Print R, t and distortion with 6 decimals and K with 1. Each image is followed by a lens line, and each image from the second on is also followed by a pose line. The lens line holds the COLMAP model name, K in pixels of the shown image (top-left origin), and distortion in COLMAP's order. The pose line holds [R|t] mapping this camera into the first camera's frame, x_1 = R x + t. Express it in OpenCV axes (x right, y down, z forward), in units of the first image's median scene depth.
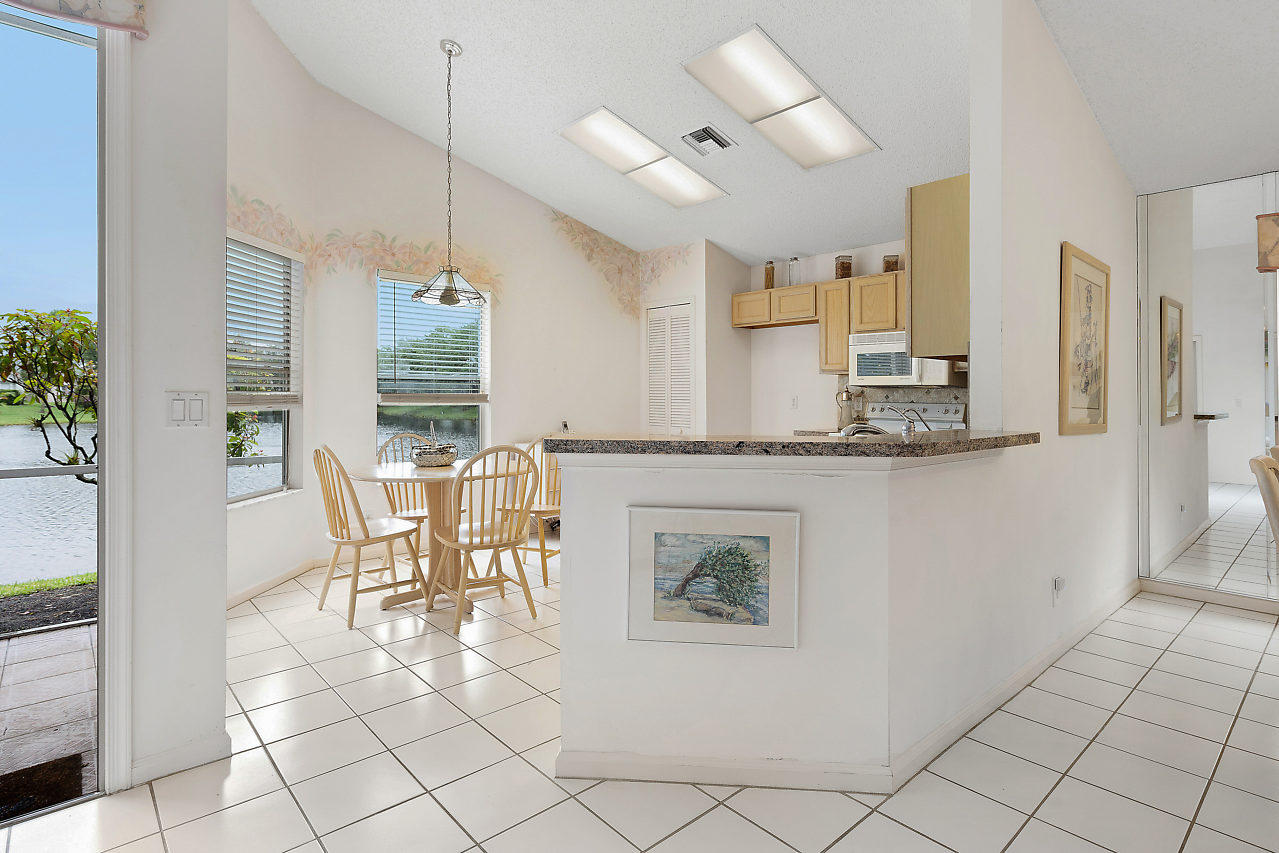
lens RADIAL K [[638.2, 0, 638.1], [0, 638.2, 396.2], [0, 0, 1]] dist [0.001865, 0.000041]
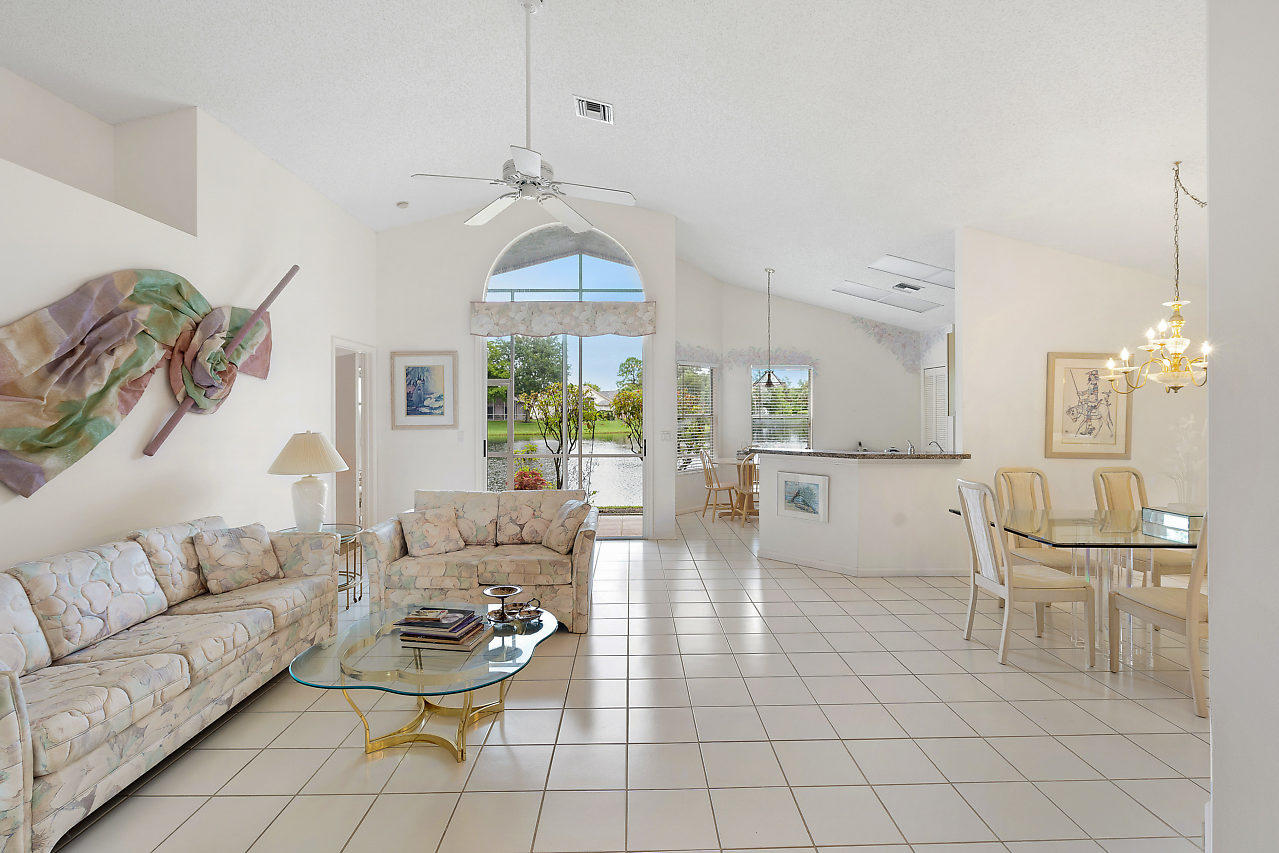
lens RADIAL K [[587.8, 0, 640.3], [0, 587.8, 413.6], [0, 0, 1]] dist [-0.001842, 0.003610]
pose [[0.753876, -0.004127, -0.657004, 0.571618], [0.004845, 0.999988, -0.000721, -0.045914], [0.656999, -0.002640, 0.753887, -0.666146]]
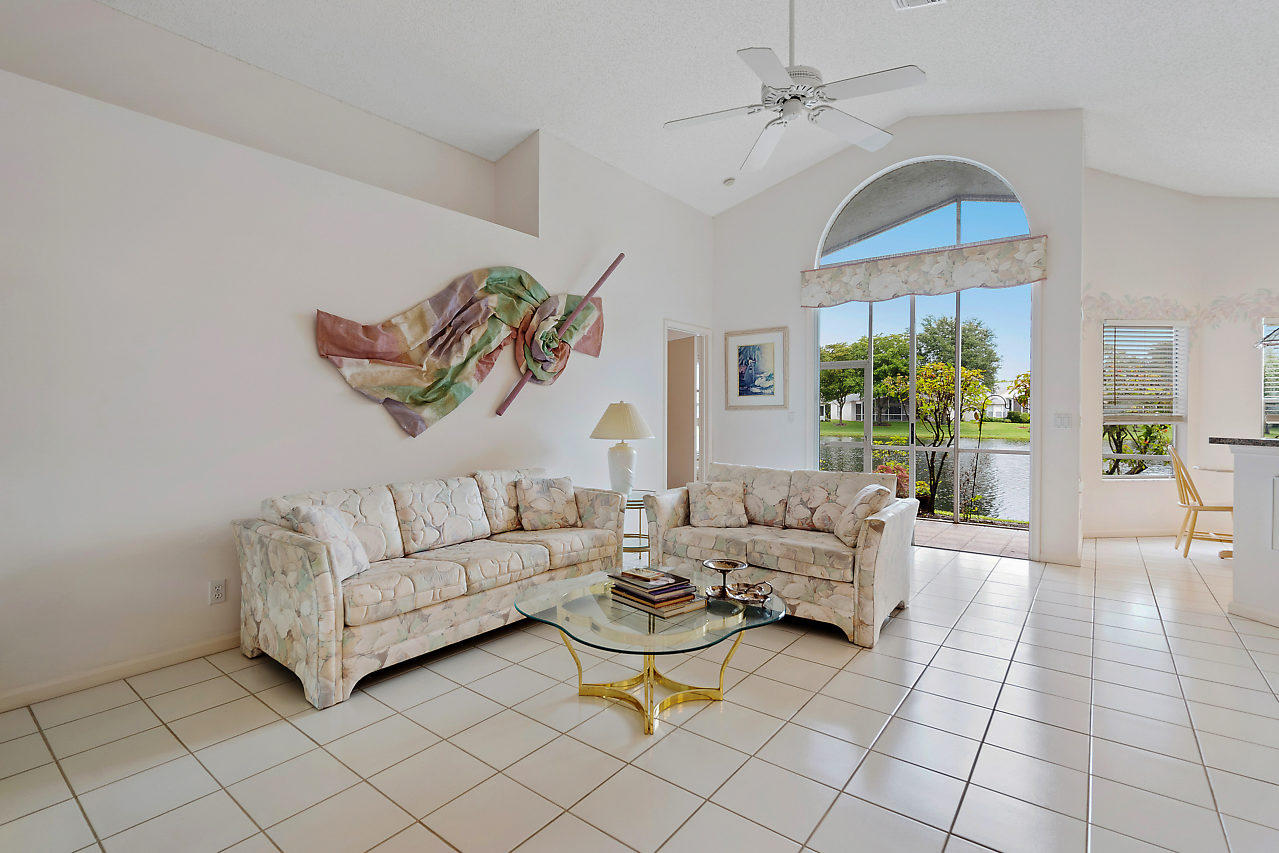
lens RADIAL K [[599.8, 0, 621.6], [0, 599.8, 416.6], [0, 0, 1]] dist [-0.001416, 0.000332]
pose [[0.165057, 0.003444, -0.986278, 0.584808], [-0.003780, 0.999989, 0.002859, 0.000701], [0.986277, 0.003256, 0.165068, -0.485159]]
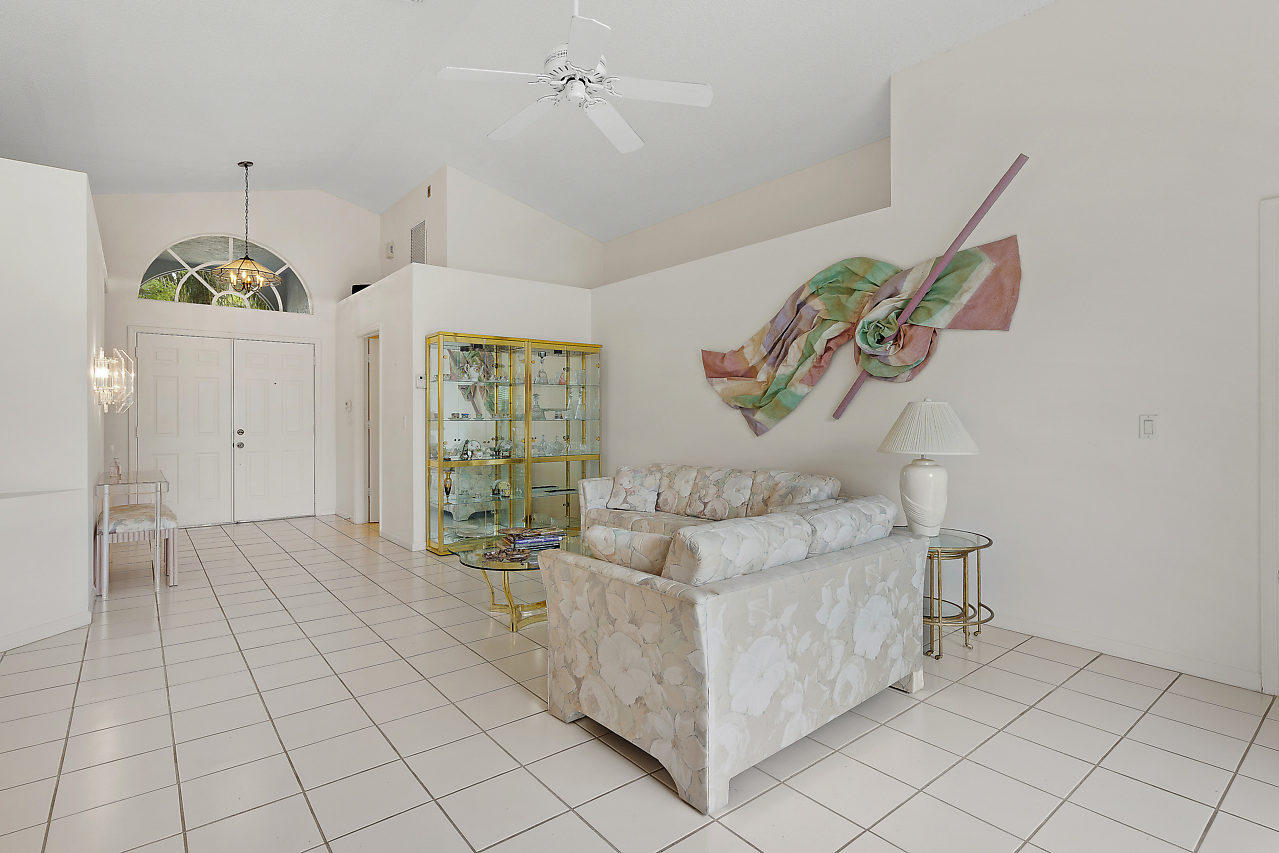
lens RADIAL K [[629.1, 0, 639.5], [0, 629.1, 426.5], [0, 0, 1]] dist [0.003080, 0.000604]
pose [[-0.998512, -0.004873, 0.054317, -0.114995], [-0.003816, 0.999802, 0.019530, -0.003199], [-0.054401, 0.019294, -0.998333, 0.434547]]
